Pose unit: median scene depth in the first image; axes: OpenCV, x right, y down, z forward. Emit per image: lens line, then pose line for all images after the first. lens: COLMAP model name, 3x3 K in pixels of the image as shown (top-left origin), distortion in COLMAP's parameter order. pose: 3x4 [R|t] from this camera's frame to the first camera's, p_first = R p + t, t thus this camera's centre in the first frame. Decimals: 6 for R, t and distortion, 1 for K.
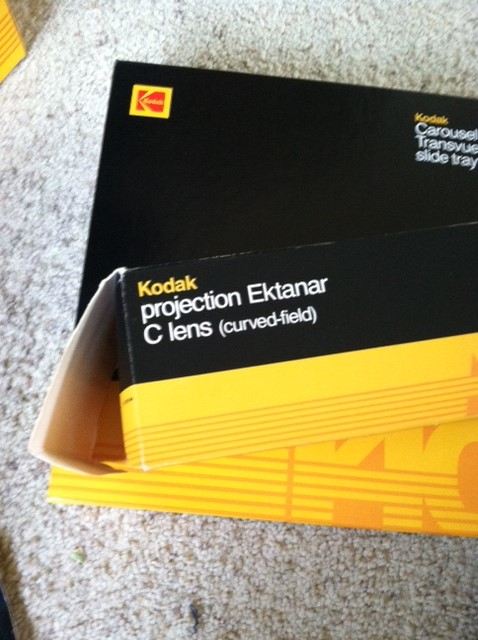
lens RADIAL K [[654.2, 0, 239.0], [0, 654.2, 320.0], [0, 0, 1]] dist [0.138034, -0.462823]
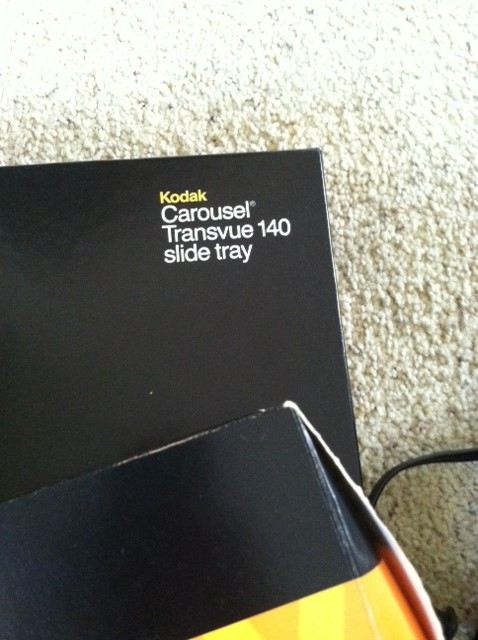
lens RADIAL K [[654.2, 0, 239.0], [0, 654.2, 320.0], [0, 0, 1]] dist [0.138034, -0.462823]
pose [[0.985712, -0.164612, 0.035694, 0.307156], [0.162234, 0.984828, 0.061594, -0.209075], [-0.045291, -0.054923, 0.997463, 0.282227]]
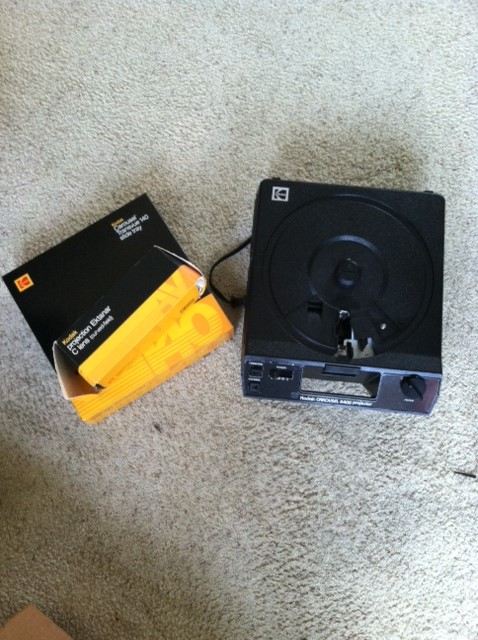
lens RADIAL K [[654.2, 0, 239.0], [0, 654.2, 320.0], [0, 0, 1]] dist [0.138034, -0.462823]
pose [[0.796144, -0.601662, 0.064480, 0.277147], [0.598321, 0.798648, 0.064603, 0.118198], [-0.090366, -0.012854, 0.995826, -1.616753]]
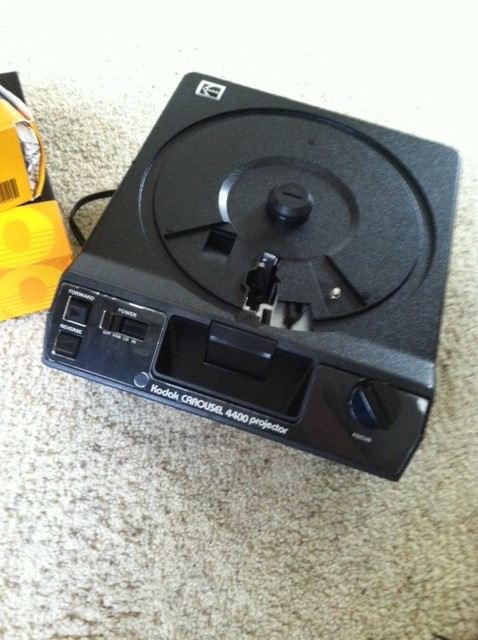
lens RADIAL K [[651.4, 0, 239.7], [0, 651.4, 295.3], [0, 0, 1]] dist [0.004923, -0.120358]
pose [[0.901030, -0.339192, 0.270360, 0.321593], [0.409176, 0.871508, -0.270275, 0.877892], [-0.143946, 0.354150, 0.924044, -0.423119]]
